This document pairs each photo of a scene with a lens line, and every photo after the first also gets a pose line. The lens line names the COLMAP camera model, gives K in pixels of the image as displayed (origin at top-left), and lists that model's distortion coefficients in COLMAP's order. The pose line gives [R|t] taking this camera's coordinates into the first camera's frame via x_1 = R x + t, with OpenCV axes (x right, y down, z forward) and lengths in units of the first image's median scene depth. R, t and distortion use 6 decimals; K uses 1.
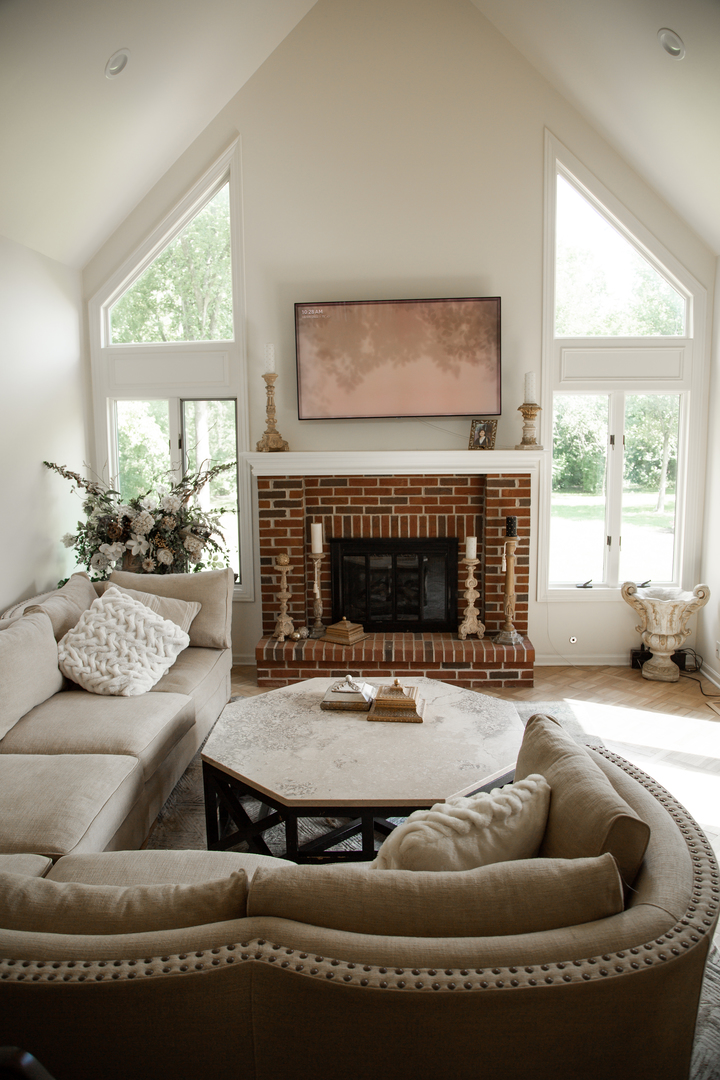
lens RADIAL K [[800.2, 0, 360.0], [0, 800.2, 540.0], [0, 0, 1]] dist [-0.089626, 0.001213]
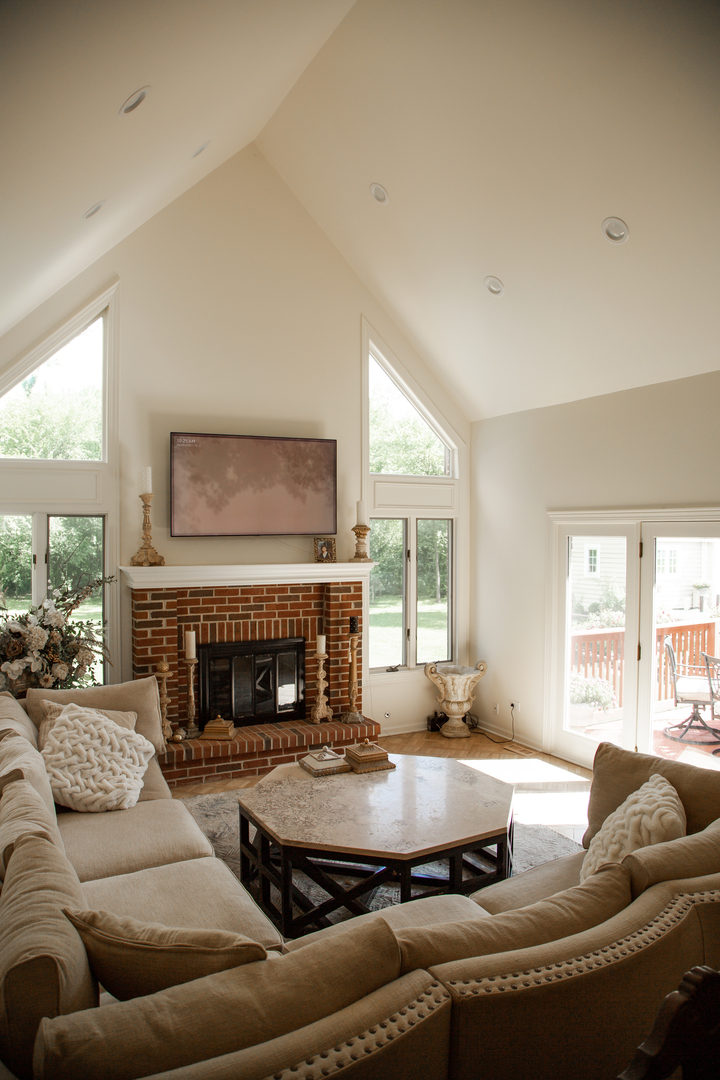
lens RADIAL K [[730.2, 0, 360.0], [0, 730.2, 540.0], [0, 0, 1]] dist [-0.127792, 0.068230]
pose [[0.858828, 0.007178, 0.512214, -0.366615], [0.065651, 0.990114, -0.123952, -0.006417], [-0.508040, 0.140081, 0.849866, 0.027755]]
